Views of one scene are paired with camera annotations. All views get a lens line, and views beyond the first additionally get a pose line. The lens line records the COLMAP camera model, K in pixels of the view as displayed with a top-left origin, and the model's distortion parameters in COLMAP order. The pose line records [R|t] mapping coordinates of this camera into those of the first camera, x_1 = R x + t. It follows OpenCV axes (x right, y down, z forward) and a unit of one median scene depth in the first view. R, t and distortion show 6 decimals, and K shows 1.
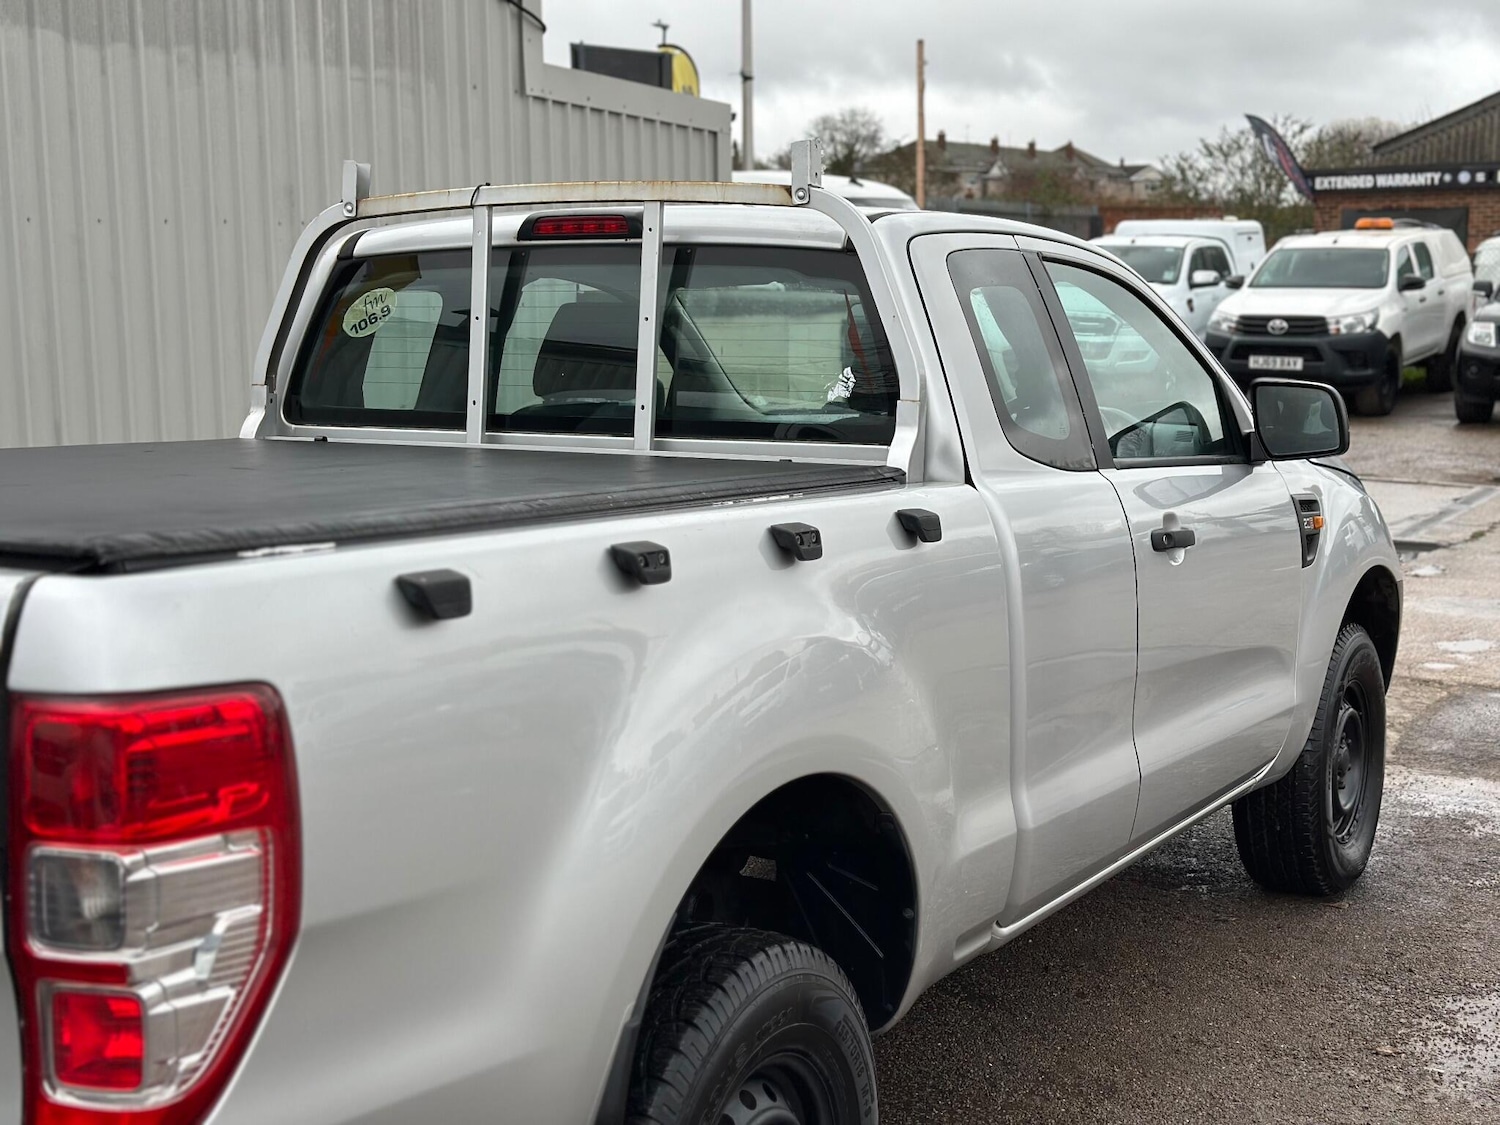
lens RADIAL K [[2063.6, 0, 750.0], [0, 2063.6, 562.5], [0, 0, 1]] dist [0.186574, -0.371553]
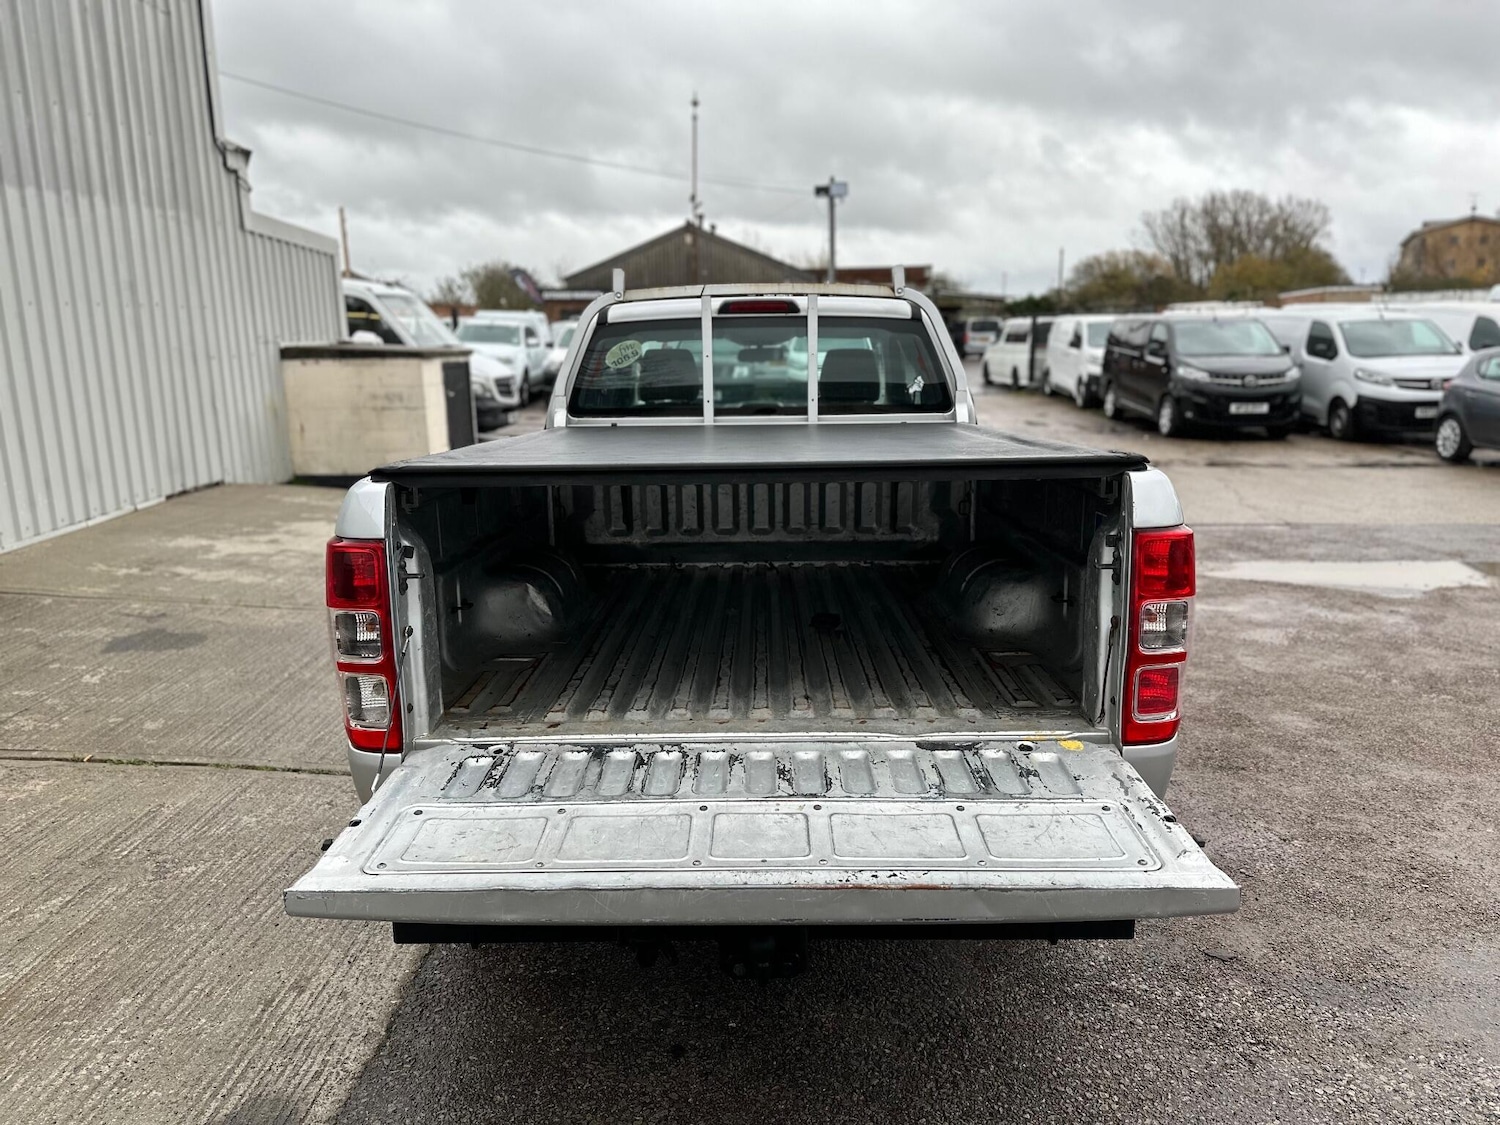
lens RADIAL K [[1043.6, 0, 750.0], [0, 1043.6, 562.5], [0, 0, 1]] dist [0.093840, -0.124031]
pose [[0.873791, -0.103182, 0.475229, -0.539682], [0.069972, 0.993739, 0.087106, -0.010193], [-0.481241, -0.042860, 0.875540, 0.127250]]
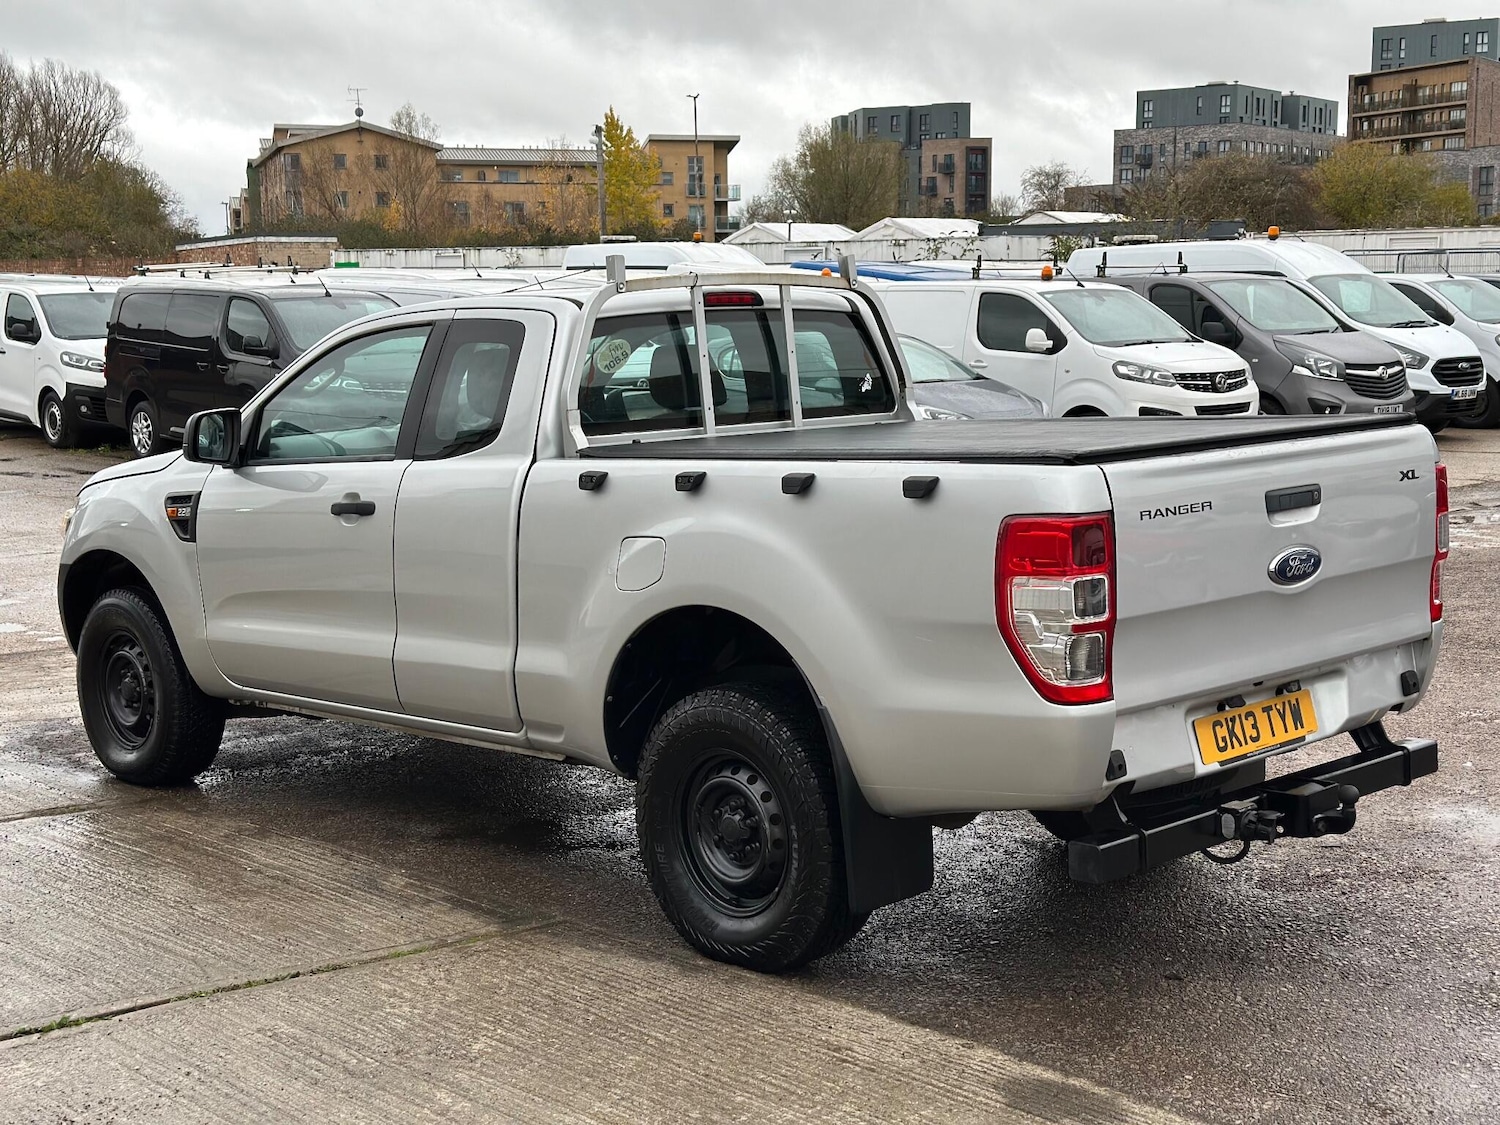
lens RADIAL K [[2063.6, 0, 750.0], [0, 2063.6, 562.5], [0, 0, 1]] dist [0.186574, -0.371553]
pose [[0.279804, -0.119278, 0.952619, -1.563694], [0.143414, 0.986312, 0.081373, -0.080612], [-0.949285, 0.113851, 0.293080, 0.489062]]
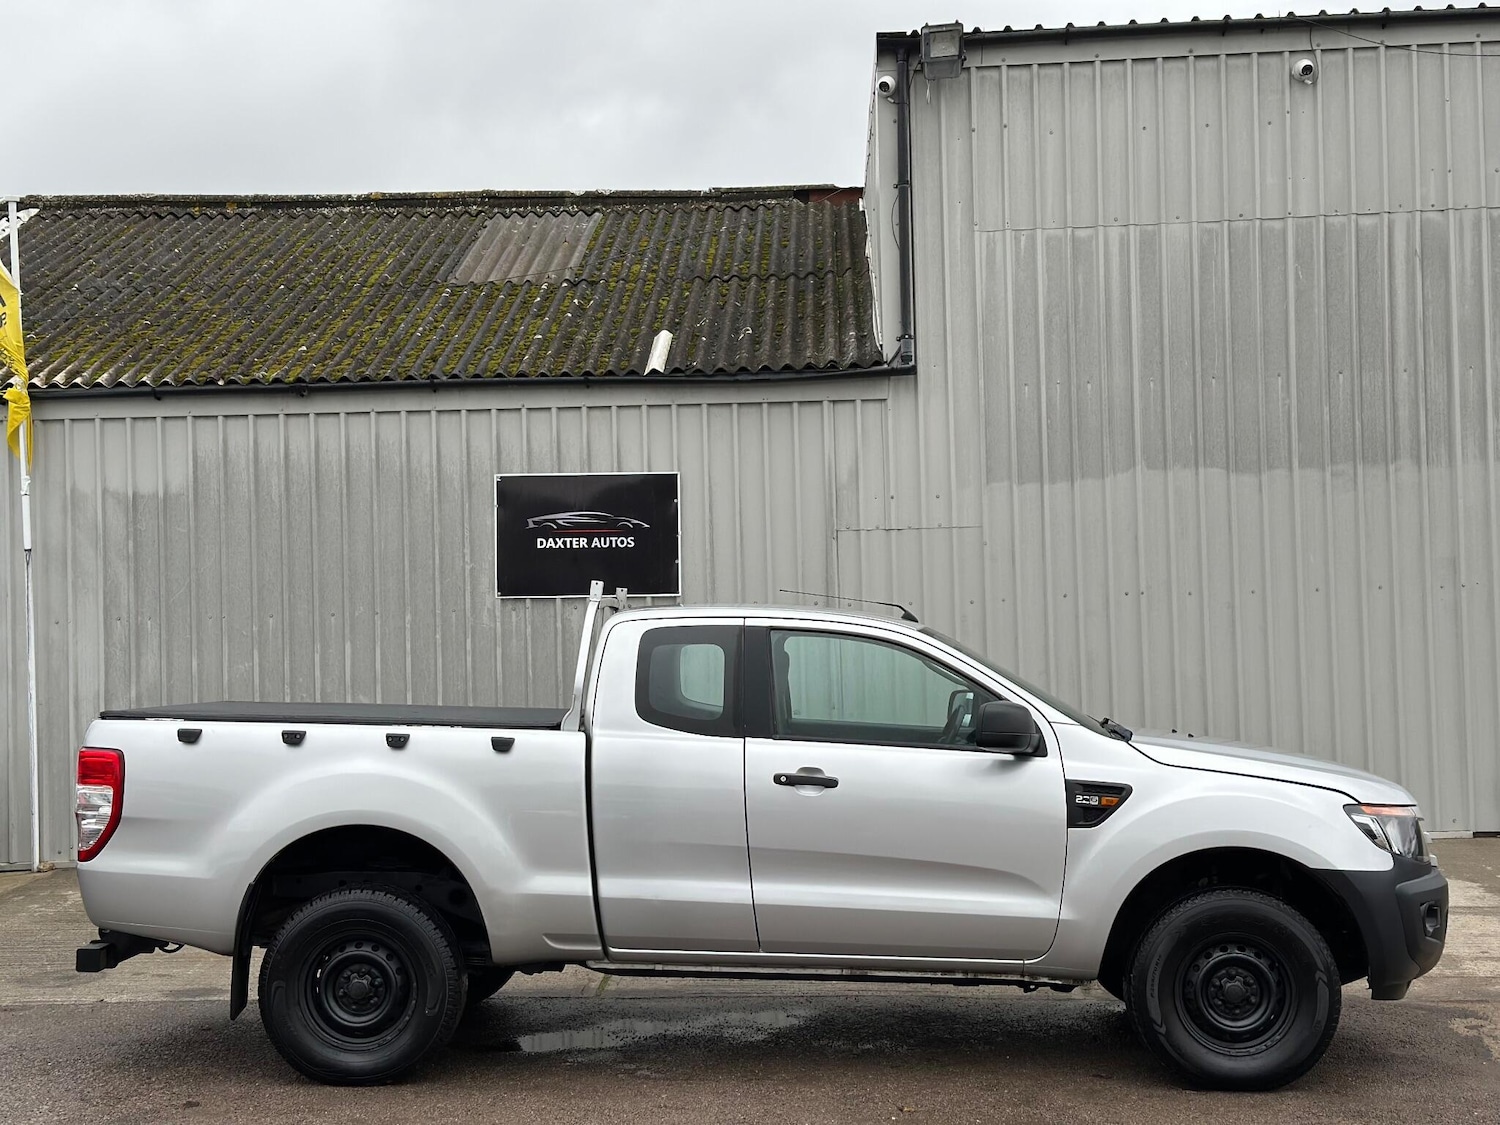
lens RADIAL K [[2063.6, 0, 750.0], [0, 2063.6, 562.5], [0, 0, 1]] dist [0.186574, -0.371553]
pose [[0.459515, -0.031254, -0.887620, 1.823784], [-0.110385, 0.989623, -0.091991, -0.028561], [0.881284, 0.140251, 0.451296, 0.105984]]
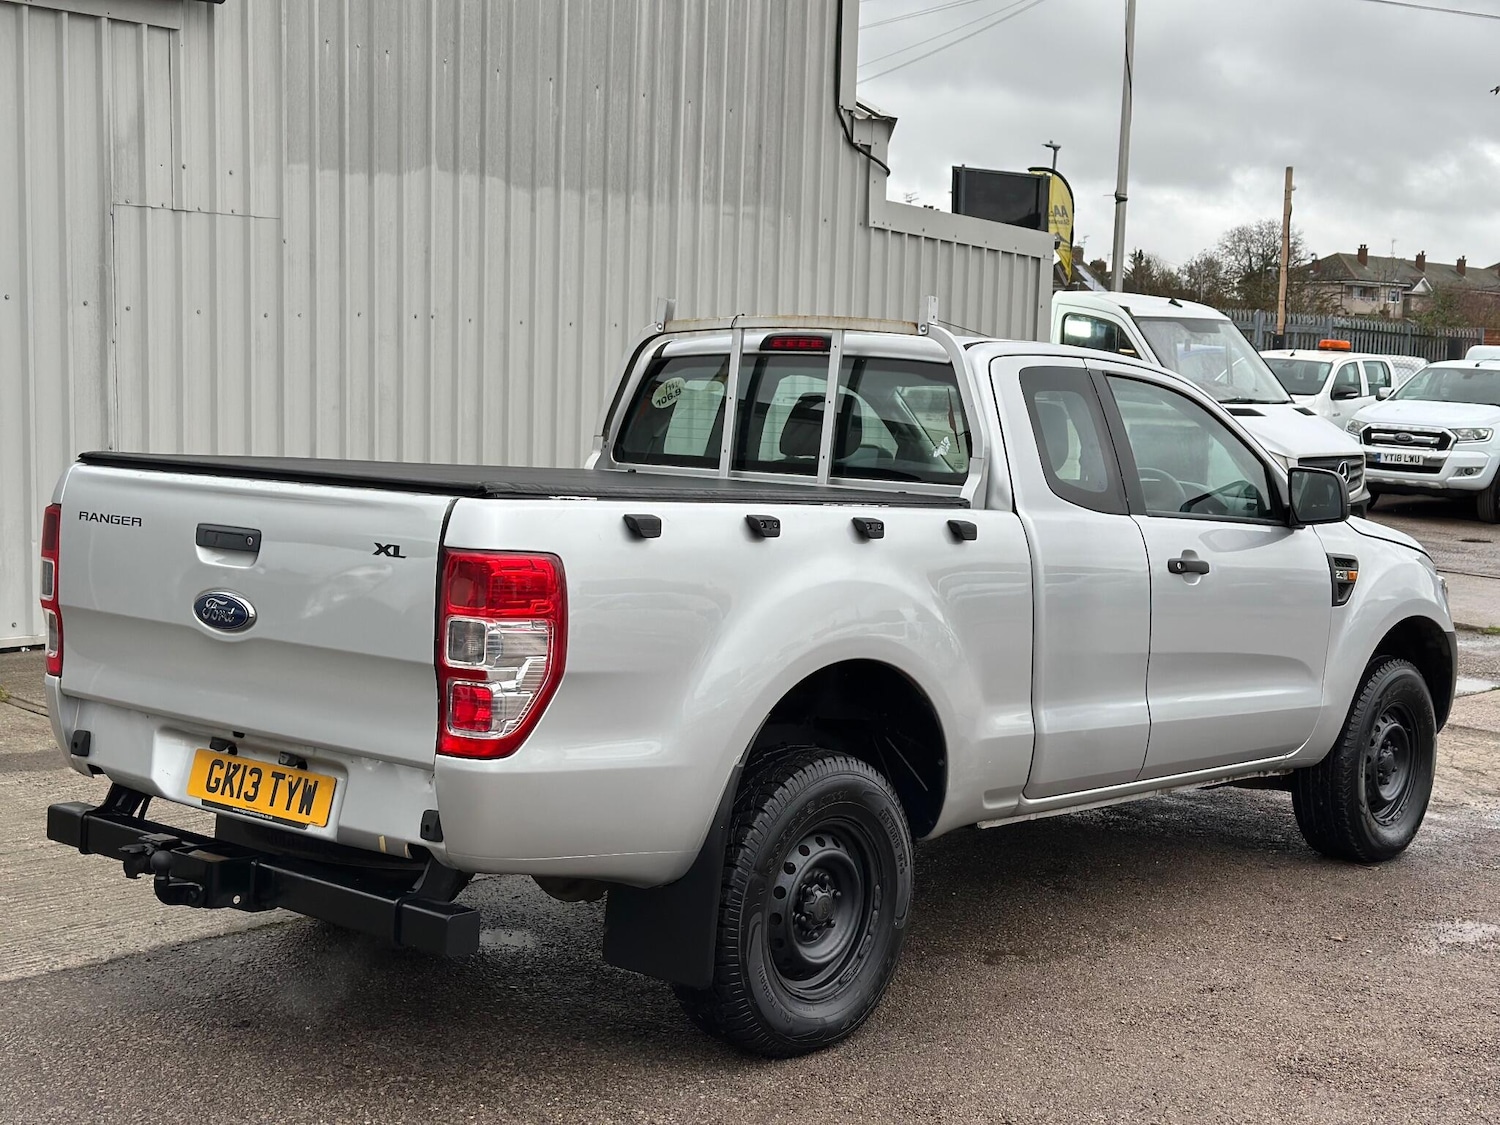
lens RADIAL K [[2063.6, 0, 750.0], [0, 2063.6, 562.5], [0, 0, 1]] dist [0.186574, -0.371553]
pose [[0.980638, 0.056353, -0.187548, 0.175810], [-0.065404, 0.996957, -0.042422, 0.069254], [0.184587, 0.053867, 0.981339, -0.508404]]
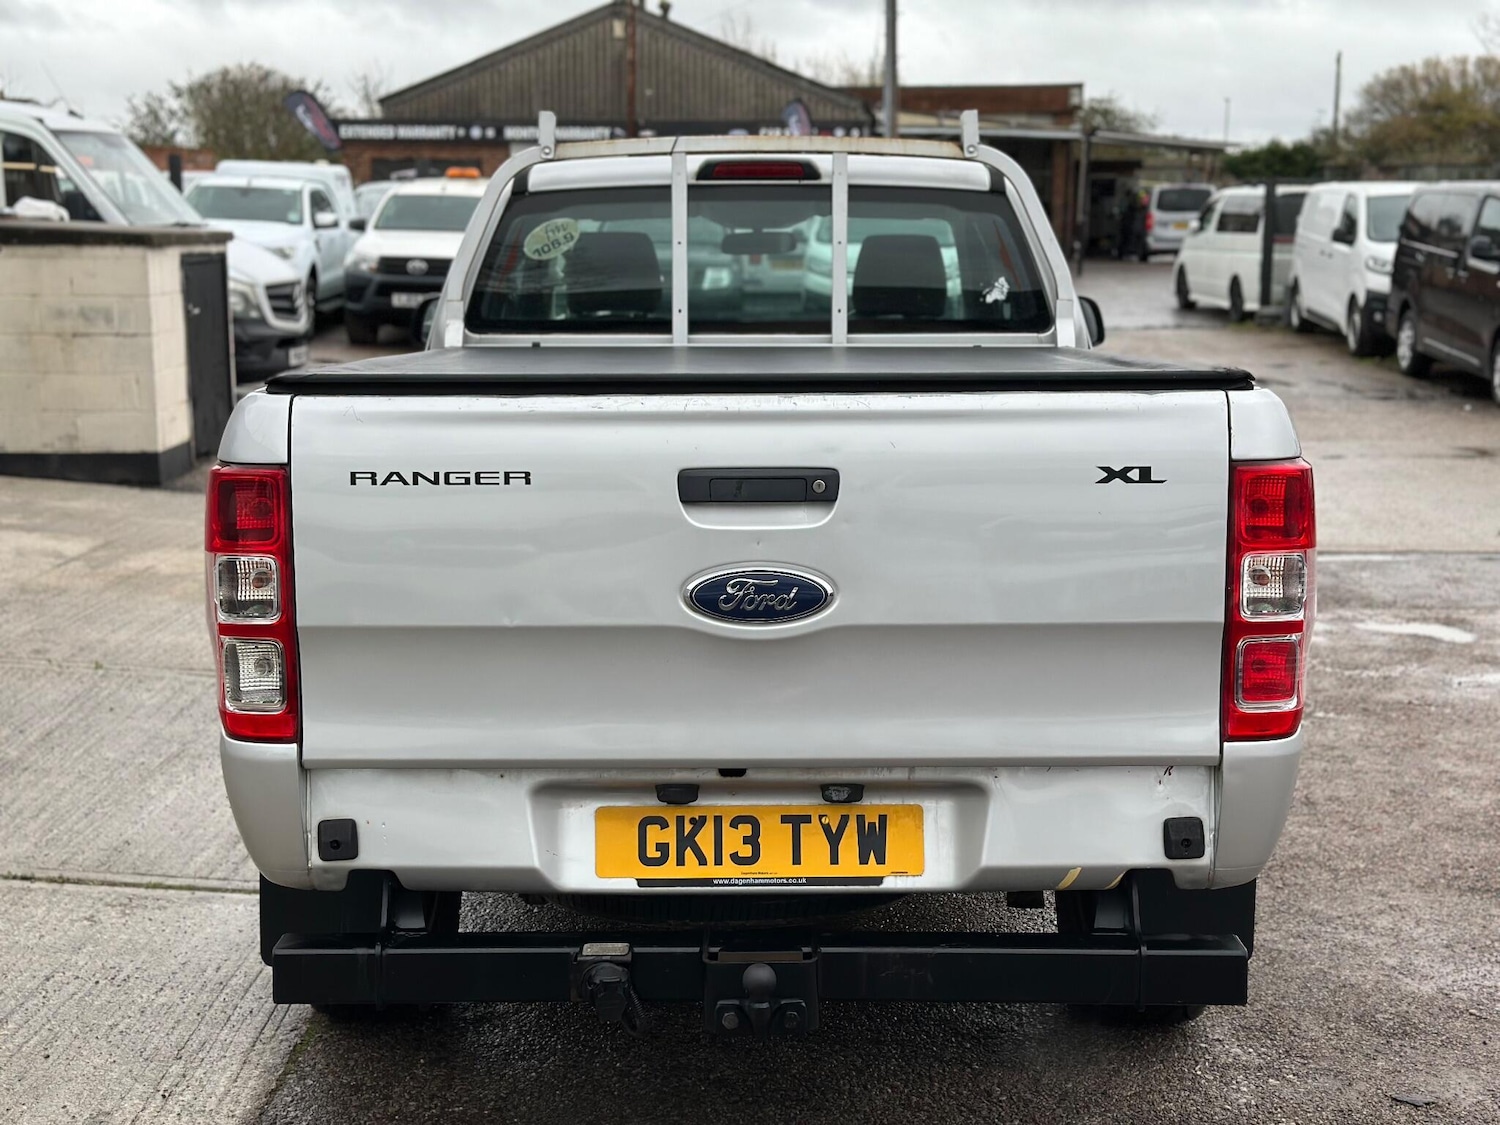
lens RADIAL K [[2063.6, 0, 750.0], [0, 2063.6, 562.5], [0, 0, 1]] dist [0.186574, -0.371553]
pose [[0.869622, -0.072248, 0.488403, -0.677360], [0.059487, 0.997361, 0.041618, 0.023314], [-0.490121, -0.007138, 0.871625, -0.103467]]
